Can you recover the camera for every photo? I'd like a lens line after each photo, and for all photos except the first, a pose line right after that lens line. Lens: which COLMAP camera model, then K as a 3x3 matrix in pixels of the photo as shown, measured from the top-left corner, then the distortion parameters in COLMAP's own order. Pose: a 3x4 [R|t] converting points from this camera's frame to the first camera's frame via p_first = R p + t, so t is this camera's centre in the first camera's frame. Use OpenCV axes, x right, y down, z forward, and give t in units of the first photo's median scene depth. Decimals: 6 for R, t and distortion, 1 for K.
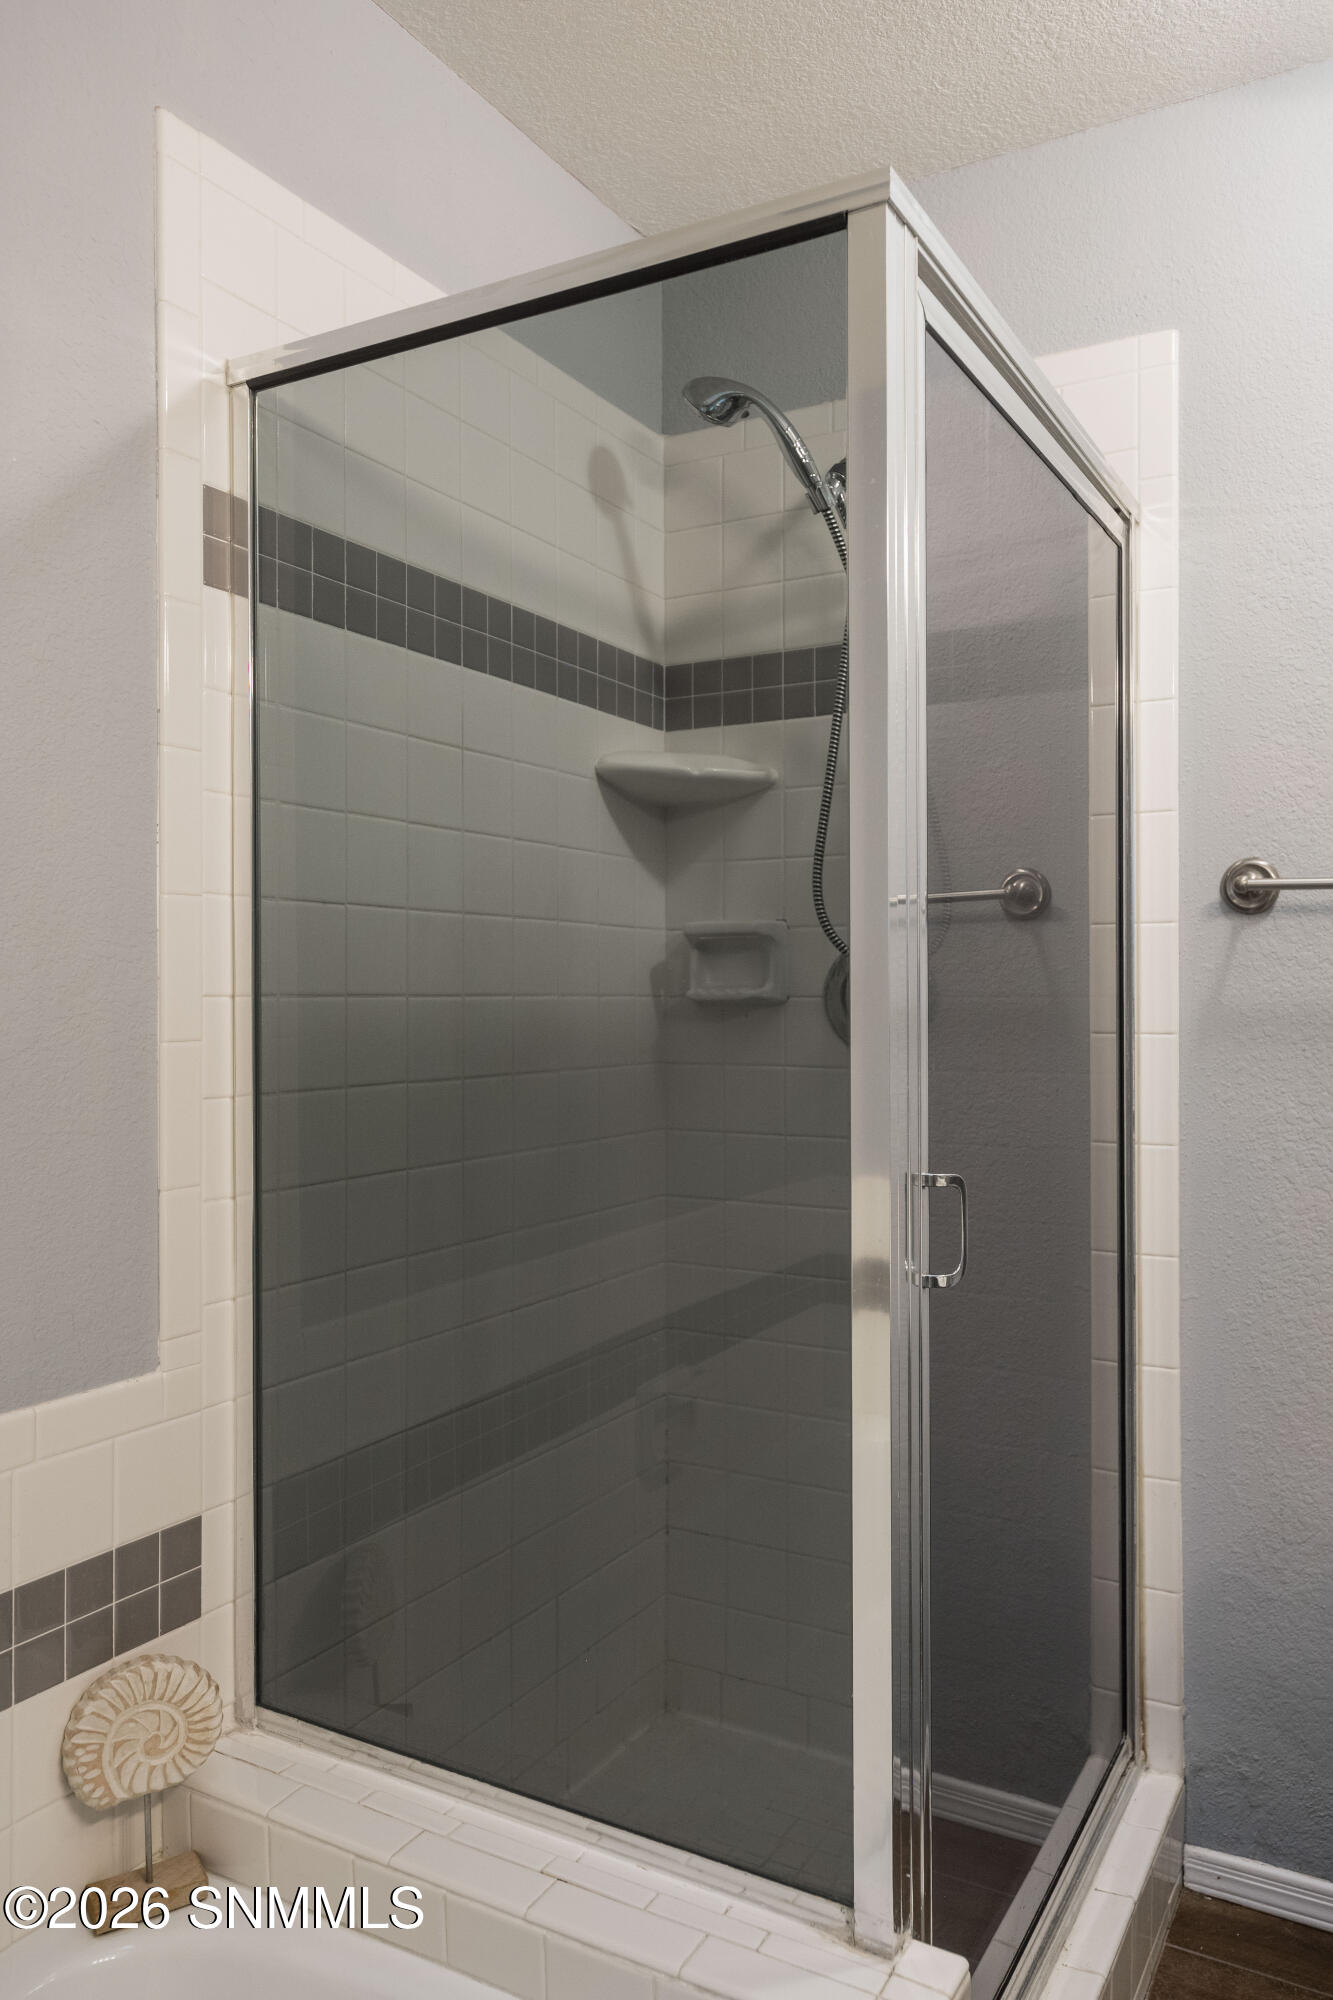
lens RADIAL K [[1462.0, 0, 675.6], [0, 1462.0, 998.0], [0, 0, 1]] dist [-0.004890, 0.009917]
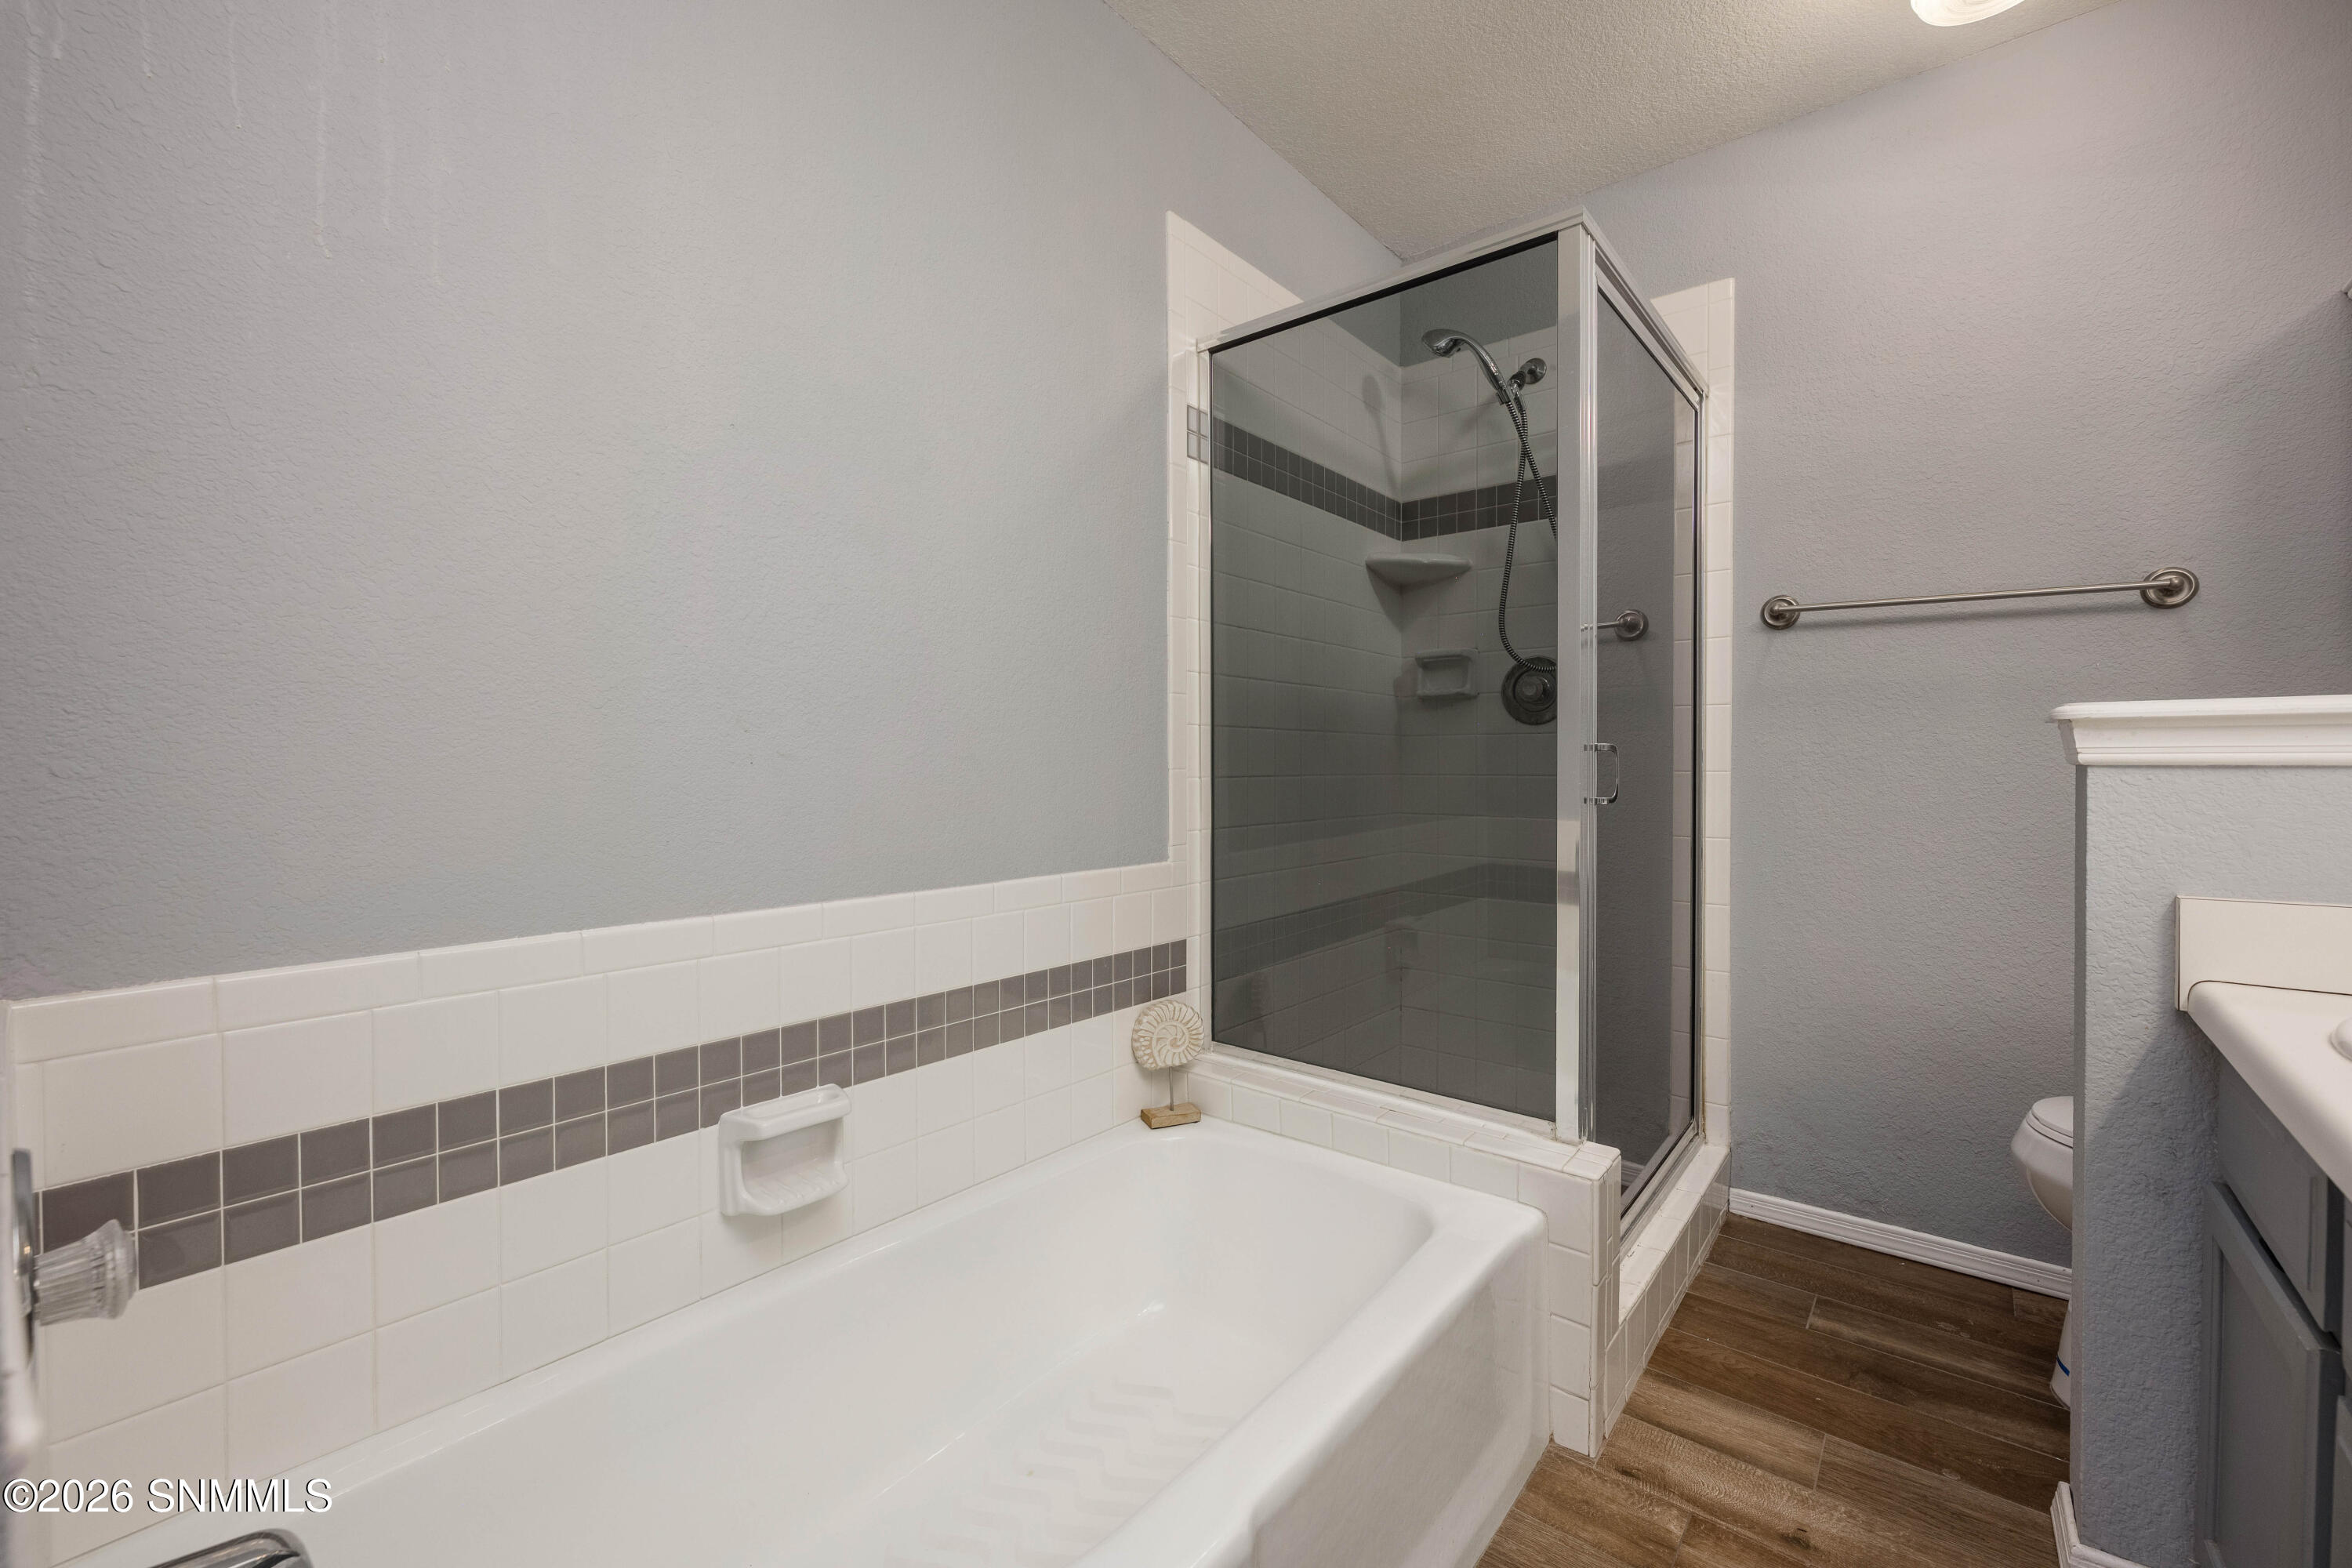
lens RADIAL K [[971.4, 0, 1151.0], [0, 971.4, 779.3], [0, 0, 1]] dist [-0.009718, 0.001781]
pose [[0.982577, 0.002303, -0.185840, -0.115274], [0.000912, 0.999851, 0.017210, 0.104732], [0.185853, -0.017080, 0.982429, -0.238497]]
